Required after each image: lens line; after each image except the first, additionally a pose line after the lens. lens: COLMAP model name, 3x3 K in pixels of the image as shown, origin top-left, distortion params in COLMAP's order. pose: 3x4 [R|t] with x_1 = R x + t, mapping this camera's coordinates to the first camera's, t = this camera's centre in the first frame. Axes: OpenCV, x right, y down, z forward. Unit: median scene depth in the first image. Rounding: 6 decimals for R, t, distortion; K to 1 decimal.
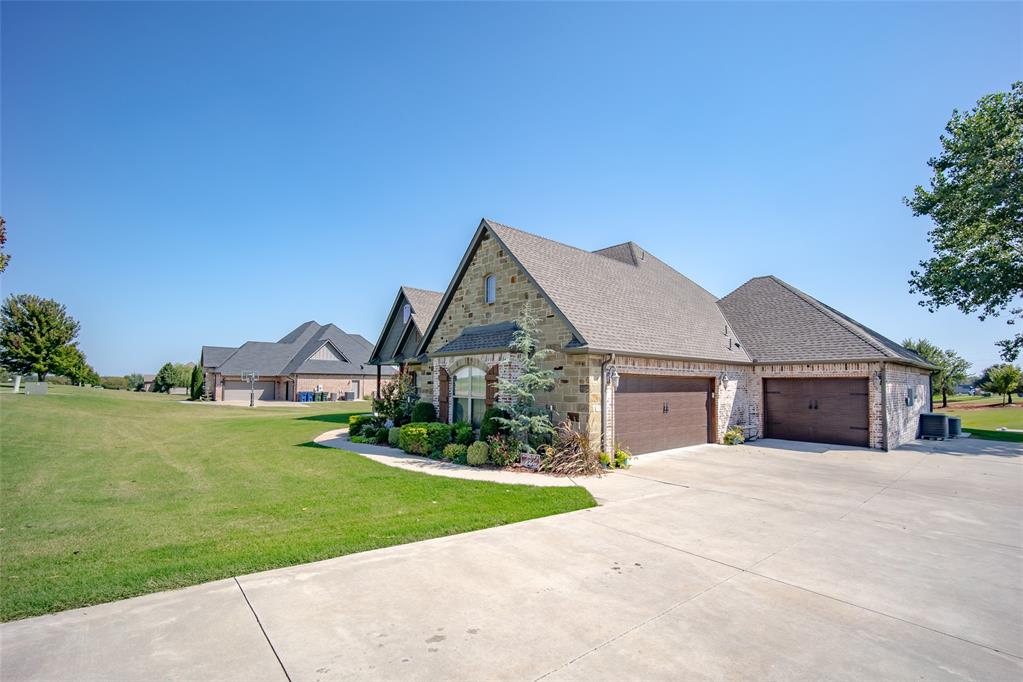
lens RADIAL K [[464.3, 0, 512.5], [0, 464.3, 364.6], [0, 0, 1]] dist [-0.004018, -0.000417]
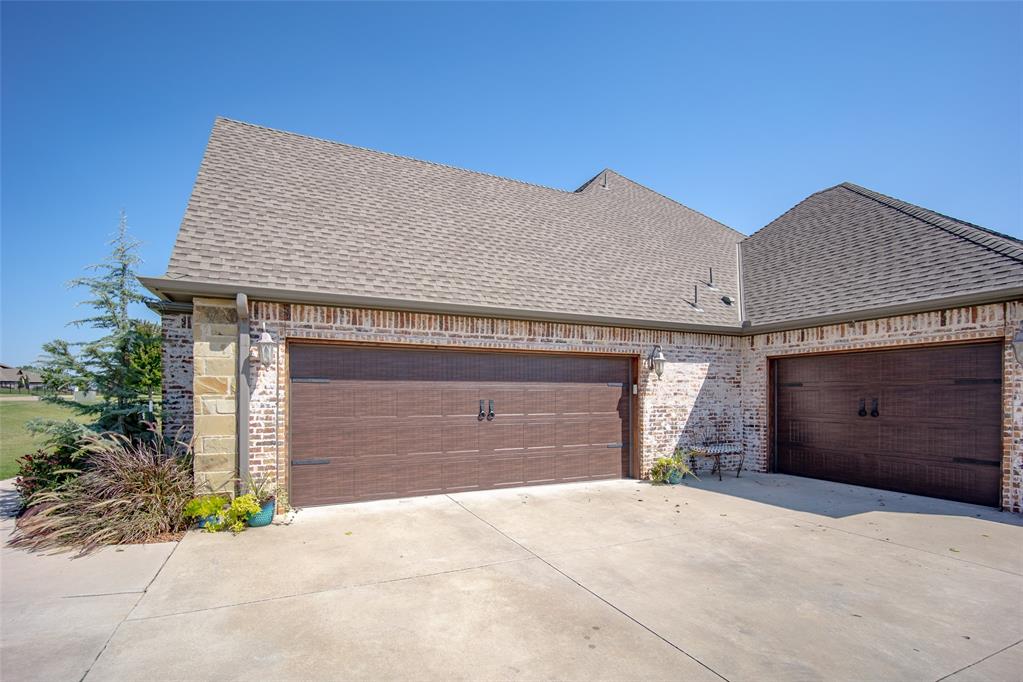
lens RADIAL K [[458.1, 0, 487.0], [0, 458.1, 396.5], [0, 0, 1]] dist [-0.002902, -0.000426]
pose [[0.950140, -0.007411, -0.311737, 0.433387], [0.020618, 0.999023, 0.039094, 0.050272], [0.311143, -0.043572, 0.949364, 0.446327]]
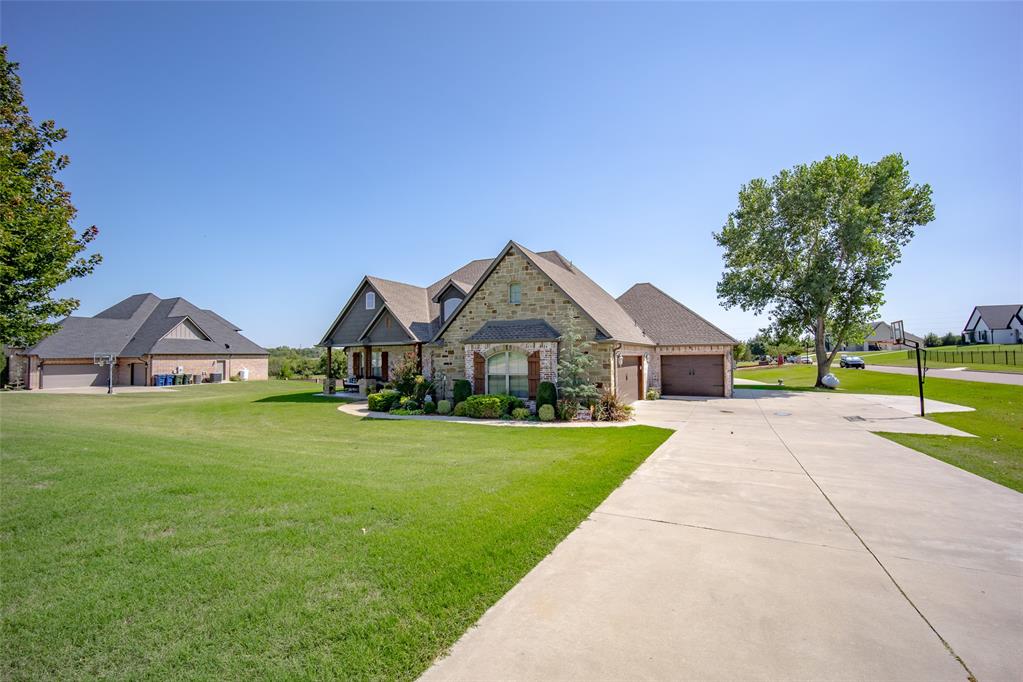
lens RADIAL K [[455.1, 0, 511.5], [0, 455.1, 341.0], [0, 0, 1]] dist [-0.004210, -0.000149]
pose [[0.926177, -0.004414, 0.377062, -0.498333], [0.002545, 0.999982, 0.005454, -0.028821], [-0.377080, -0.004092, 0.926172, -0.191805]]
